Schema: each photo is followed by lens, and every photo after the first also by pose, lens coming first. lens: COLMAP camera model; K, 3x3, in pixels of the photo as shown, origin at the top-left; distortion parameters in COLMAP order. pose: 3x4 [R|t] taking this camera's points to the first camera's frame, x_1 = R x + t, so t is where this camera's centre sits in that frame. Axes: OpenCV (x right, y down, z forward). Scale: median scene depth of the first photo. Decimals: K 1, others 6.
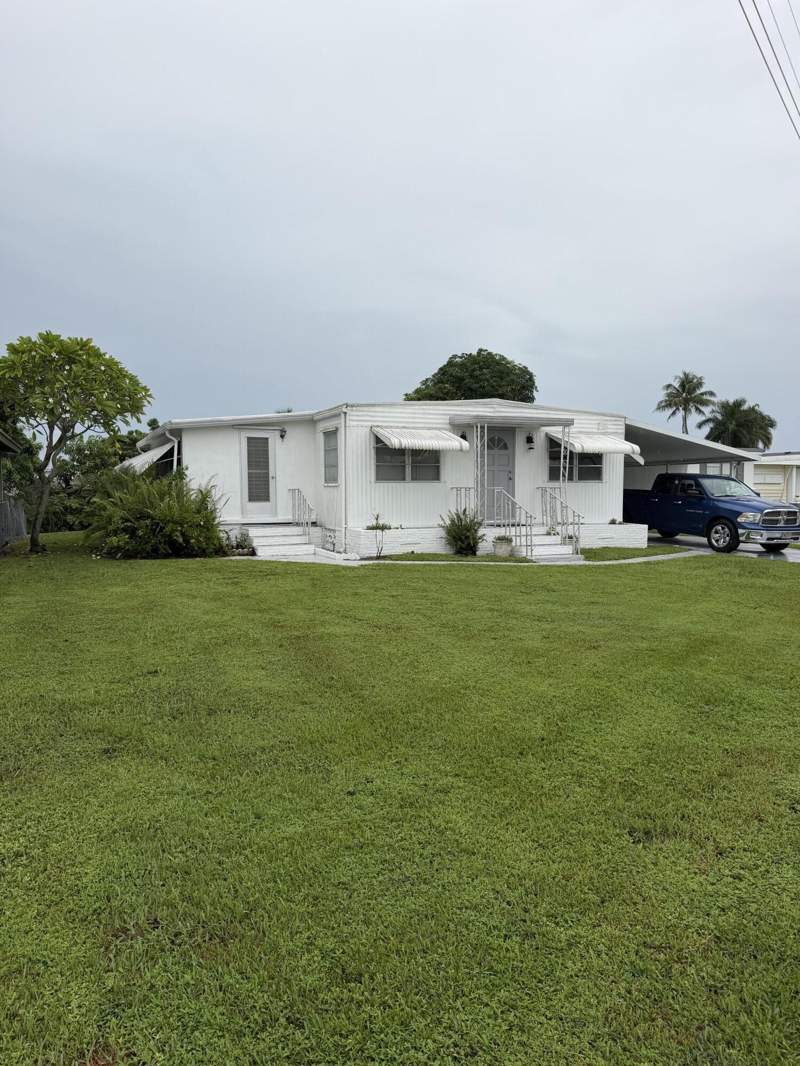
lens RADIAL K [[761.4, 0, 395.0], [0, 761.4, 535.9], [0, 0, 1]] dist [0.042113, -0.024747]
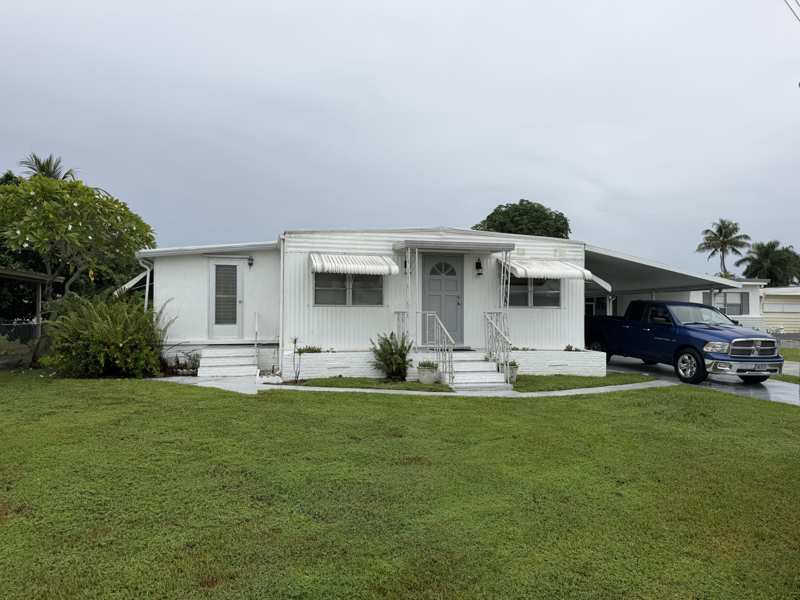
lens RADIAL K [[571.4, 0, 404.6], [0, 571.4, 292.2], [0, 0, 1]] dist [0.042113, -0.024747]
pose [[0.985724, 0.000986, -0.168365, 0.206523], [-0.018156, 0.994774, -0.100474, -0.012743], [0.167386, 0.102096, 0.980591, 0.241226]]
